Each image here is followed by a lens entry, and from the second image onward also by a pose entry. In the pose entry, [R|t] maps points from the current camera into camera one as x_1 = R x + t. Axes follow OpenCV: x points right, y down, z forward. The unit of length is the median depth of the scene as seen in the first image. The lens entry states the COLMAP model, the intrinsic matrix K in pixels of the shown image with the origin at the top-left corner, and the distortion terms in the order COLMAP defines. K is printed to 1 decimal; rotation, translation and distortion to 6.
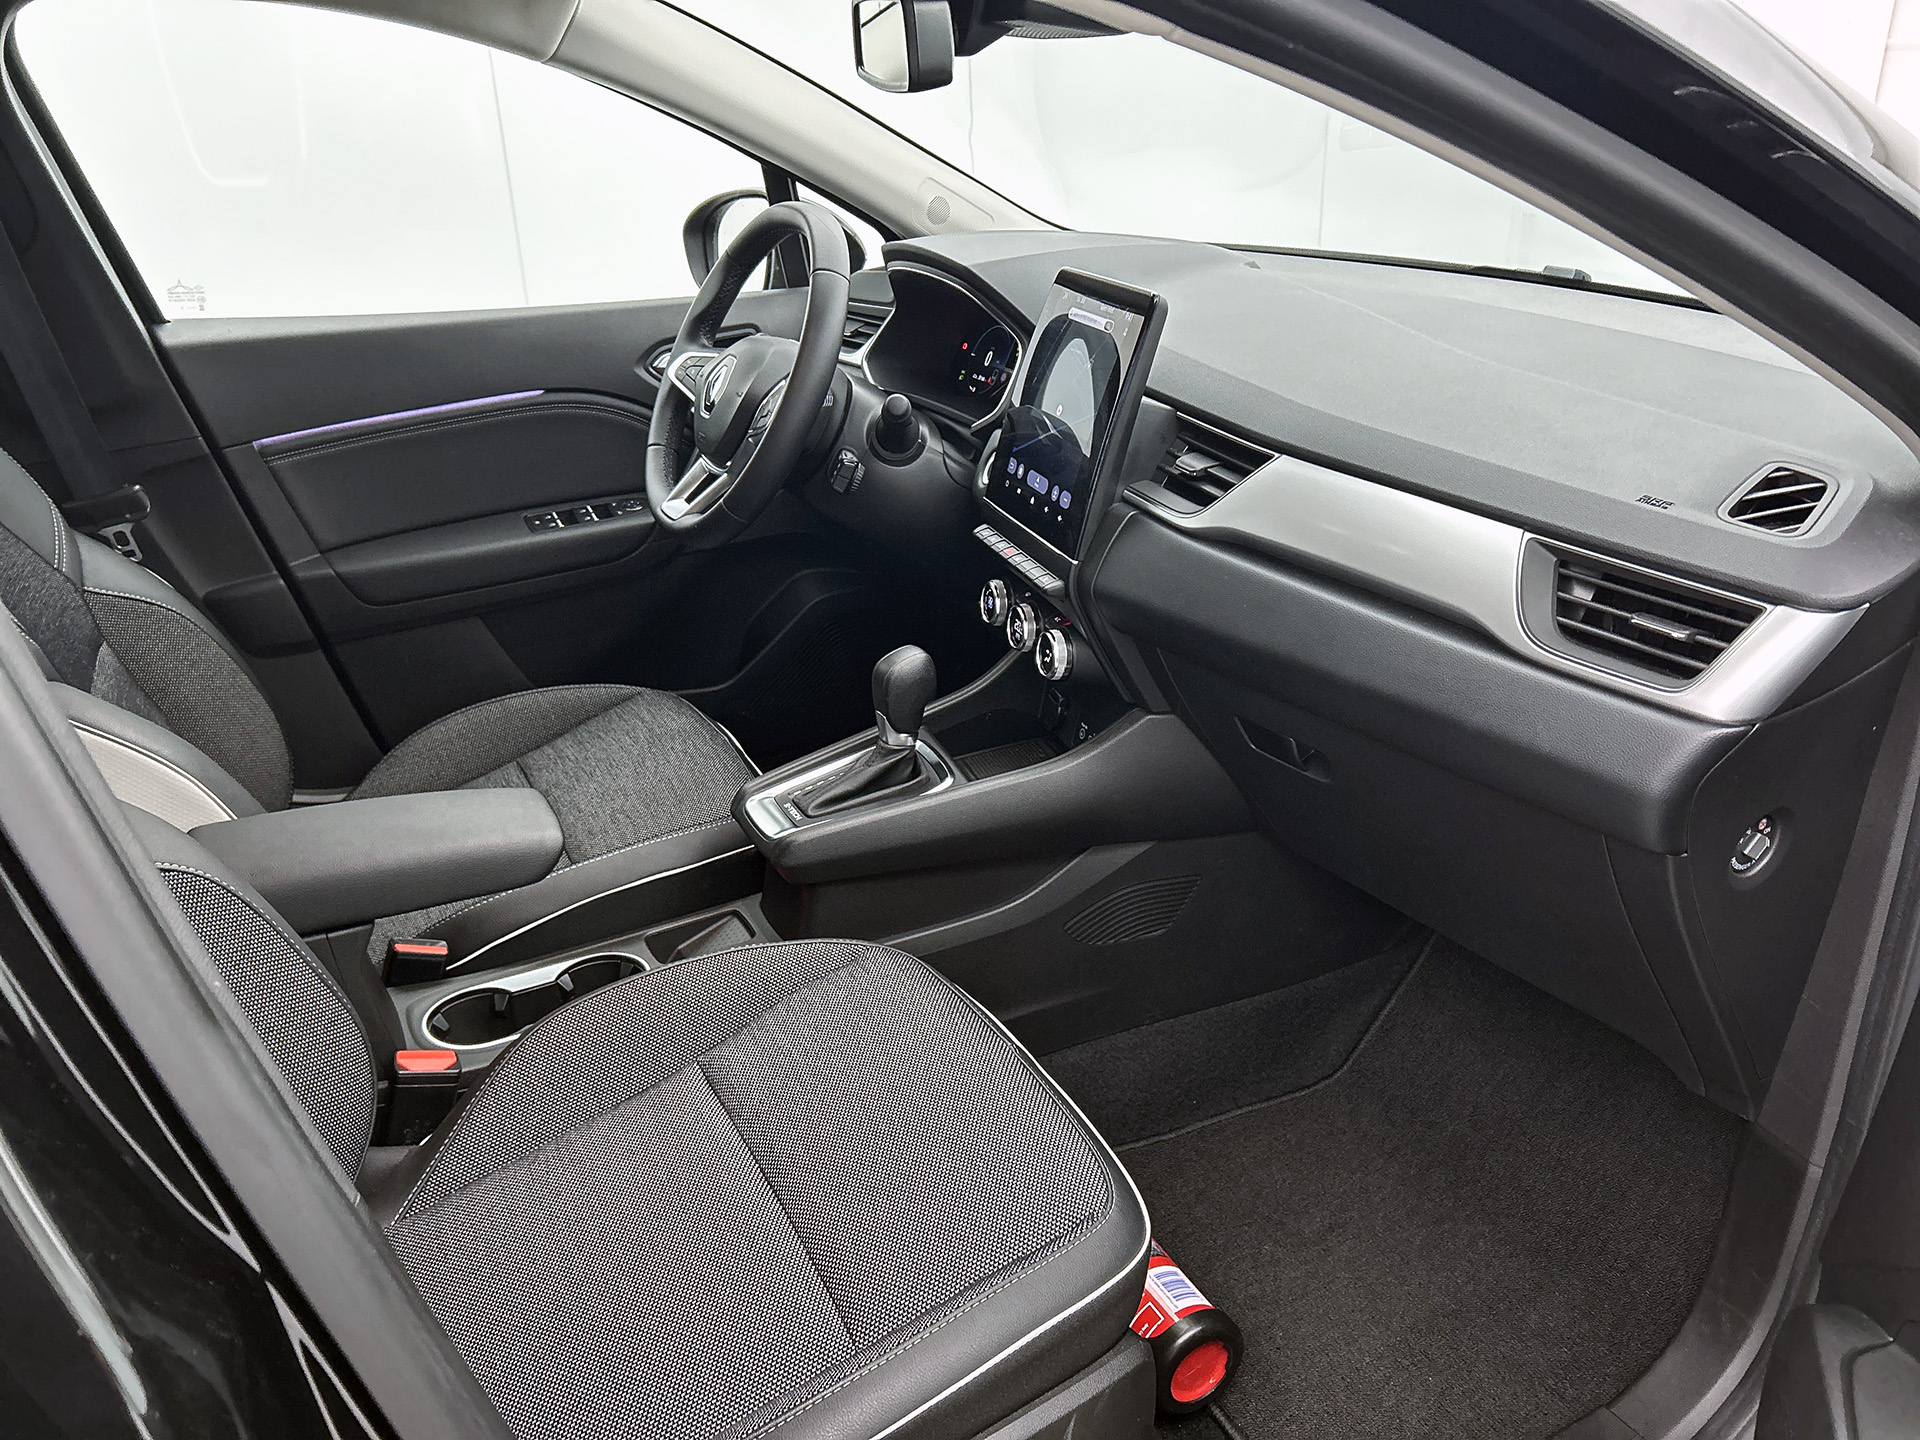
lens RADIAL K [[1393.0, 0, 960.0], [0, 1393.0, 720.0], [0, 0, 1]] dist [0.004674, -0.005685]
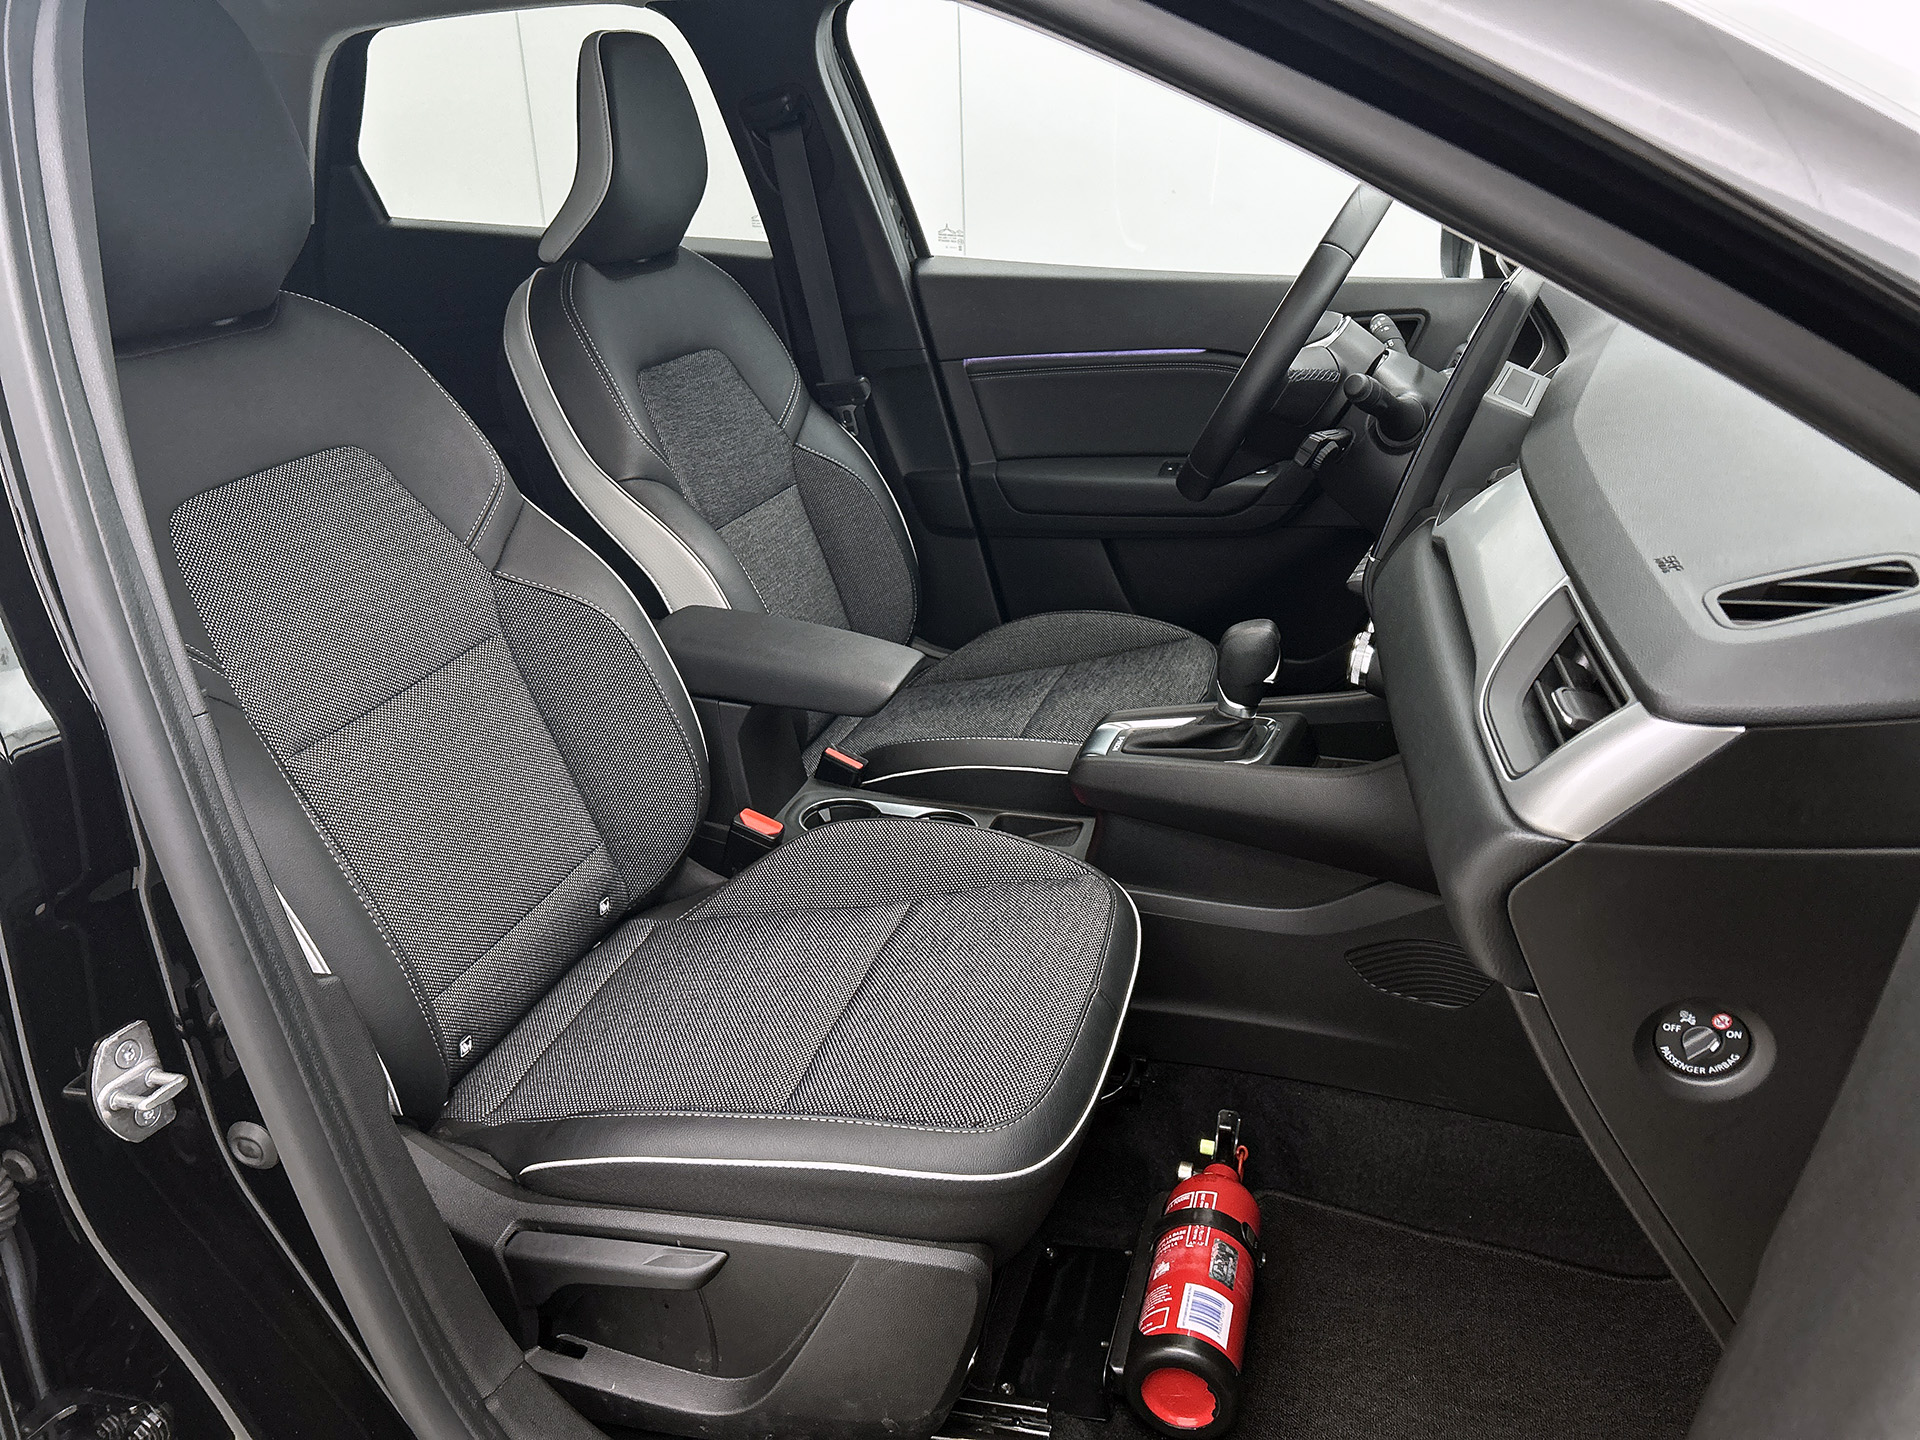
lens RADIAL K [[1393.0, 0, 960.0], [0, 1393.0, 720.0], [0, 0, 1]] dist [0.004674, -0.005685]
pose [[0.725966, 0.282396, -0.627077, 0.357642], [-0.283132, 0.953674, 0.101693, -0.019918], [0.626745, 0.103720, 0.772290, 0.080117]]
